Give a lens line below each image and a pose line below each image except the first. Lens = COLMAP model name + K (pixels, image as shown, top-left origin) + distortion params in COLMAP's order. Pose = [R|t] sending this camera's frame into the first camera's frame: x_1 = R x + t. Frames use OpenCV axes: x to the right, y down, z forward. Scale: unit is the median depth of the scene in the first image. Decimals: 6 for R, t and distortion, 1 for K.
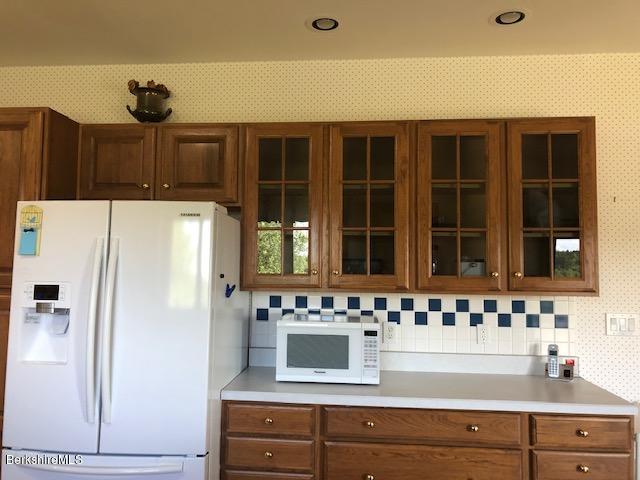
lens RADIAL K [[531.4, 0, 319.9], [0, 531.4, 238.4], [0, 0, 1]] dist [0.028004, -0.033478]
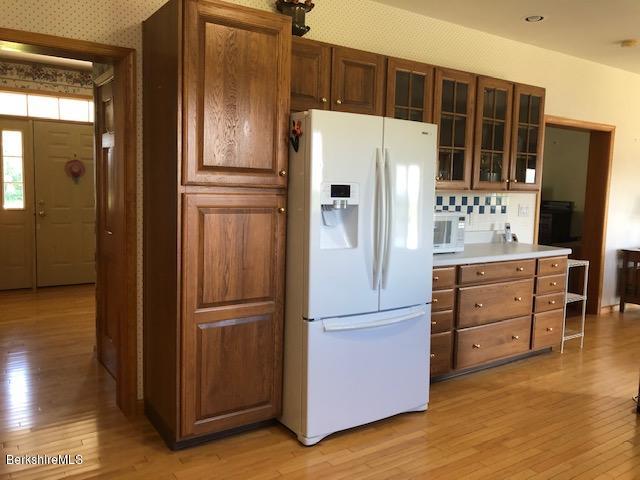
lens RADIAL K [[531.4, 0, 321.3], [0, 531.4, 243.2], [0, 0, 1]] dist [0.028004, -0.033478]
pose [[0.775023, -0.061797, 0.628904, -1.119986], [-0.055528, 0.984698, 0.165188, 0.017733], [-0.629489, -0.162946, 0.759732, 0.084799]]
